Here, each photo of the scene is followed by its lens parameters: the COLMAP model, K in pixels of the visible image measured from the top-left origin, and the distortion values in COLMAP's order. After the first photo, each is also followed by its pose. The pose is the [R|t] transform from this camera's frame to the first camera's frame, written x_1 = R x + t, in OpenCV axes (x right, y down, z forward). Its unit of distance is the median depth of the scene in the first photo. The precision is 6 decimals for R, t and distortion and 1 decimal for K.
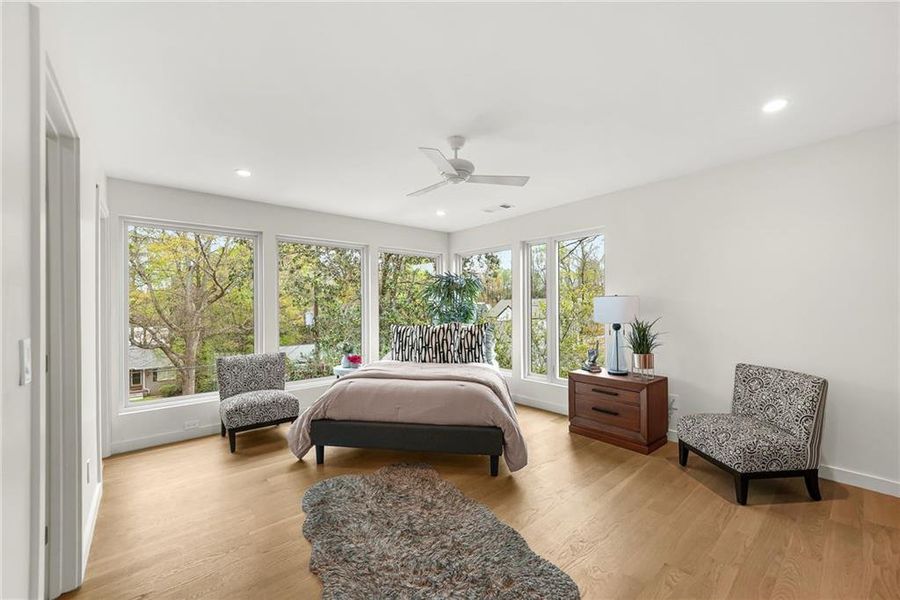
lens RADIAL K [[355.4, 0, 450.2], [0, 355.4, 306.6], [0, 0, 1]] dist [0.000465, 0.000798]
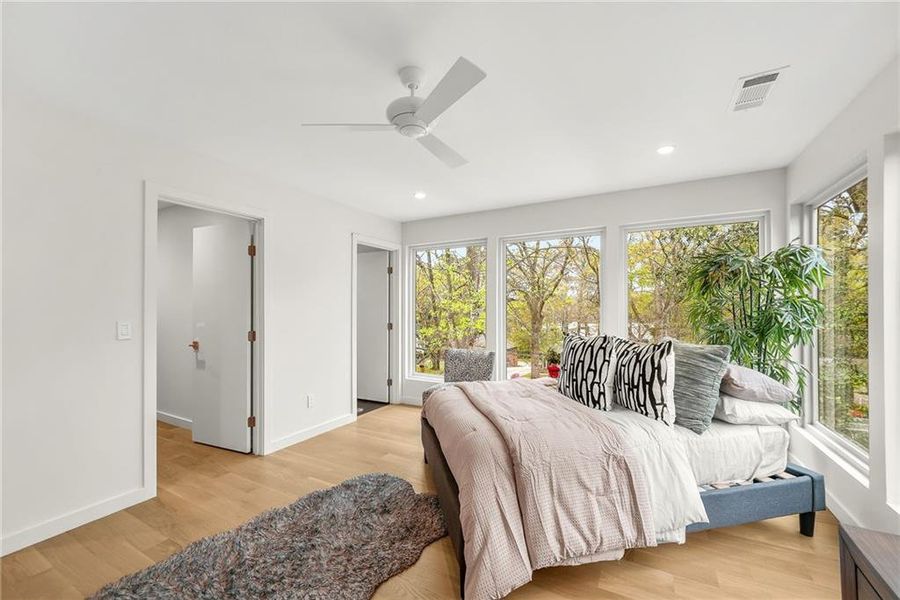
lens RADIAL K [[355.4, 0, 451.3], [0, 355.4, 300.5], [0, 0, 1]] dist [0.000465, 0.000798]
pose [[0.354305, -0.010738, -0.935068, 0.479966], [0.006173, 0.999939, -0.009144, -0.011113], [0.935110, -0.002532, 0.354350, 0.538913]]
